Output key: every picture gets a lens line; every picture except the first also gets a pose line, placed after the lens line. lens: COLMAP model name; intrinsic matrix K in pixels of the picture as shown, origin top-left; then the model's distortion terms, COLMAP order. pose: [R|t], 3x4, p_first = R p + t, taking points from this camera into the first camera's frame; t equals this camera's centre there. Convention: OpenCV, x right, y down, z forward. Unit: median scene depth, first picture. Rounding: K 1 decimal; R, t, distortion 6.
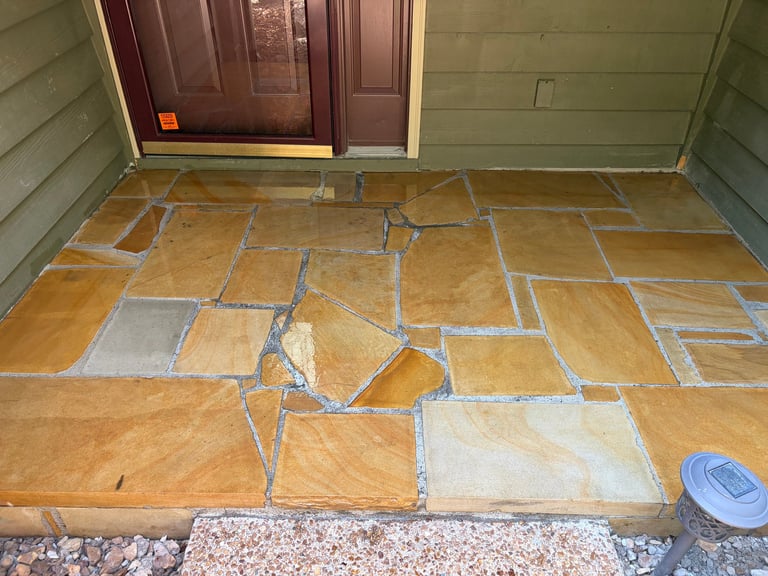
lens RADIAL K [[591.7, 0, 378.4], [0, 591.7, 288.0], [0, 0, 1]] dist [0.029311, -0.037235]
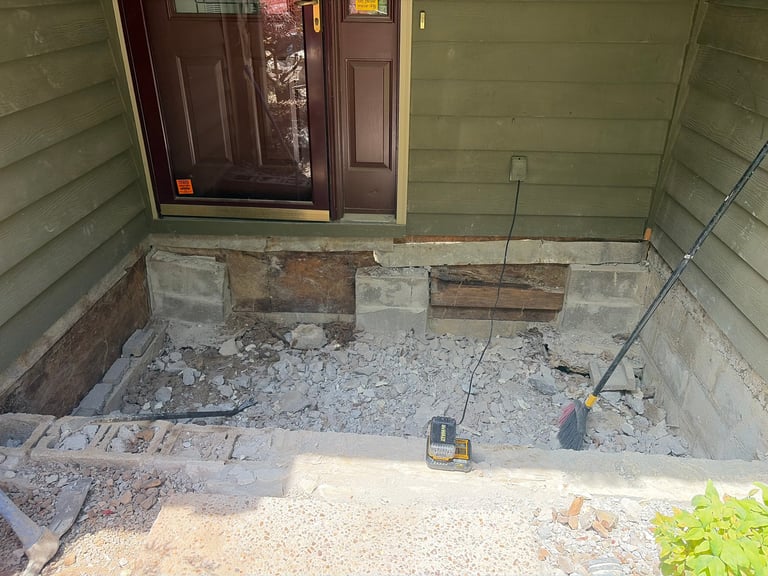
lens RADIAL K [[591.7, 0, 387.6], [0, 591.7, 286.4], [0, 0, 1]] dist [0.029311, -0.037235]
pose [[0.998934, 0.027882, -0.036776, 0.081474], [-0.033183, 0.987751, -0.152469, 0.068112], [0.032074, 0.153527, 0.987624, -0.076437]]
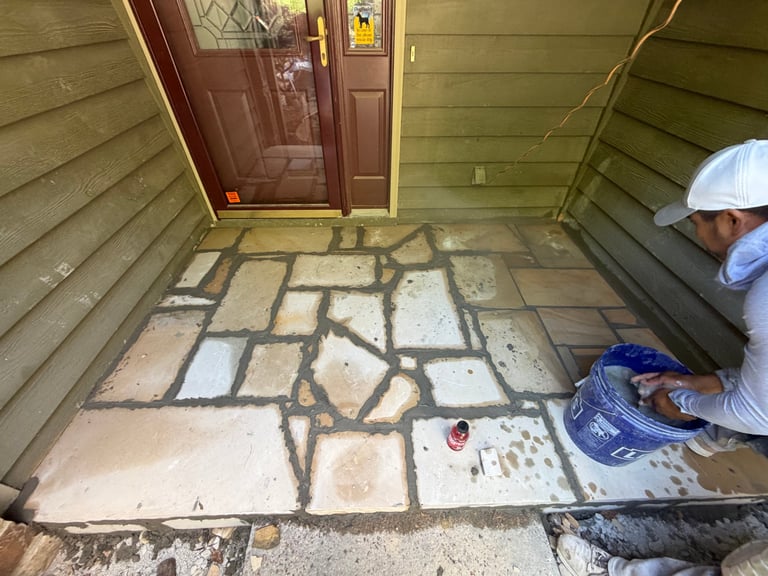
lens RADIAL K [[305.8, 0, 382.1], [0, 305.8, 290.6], [0, 0, 1]] dist [-0.008554, 0.000141]
pose [[0.998934, -0.029559, 0.035444, -0.006310], [0.025182, 0.992677, 0.118143, -0.130914], [-0.038677, -0.117124, 0.992364, 0.186987]]
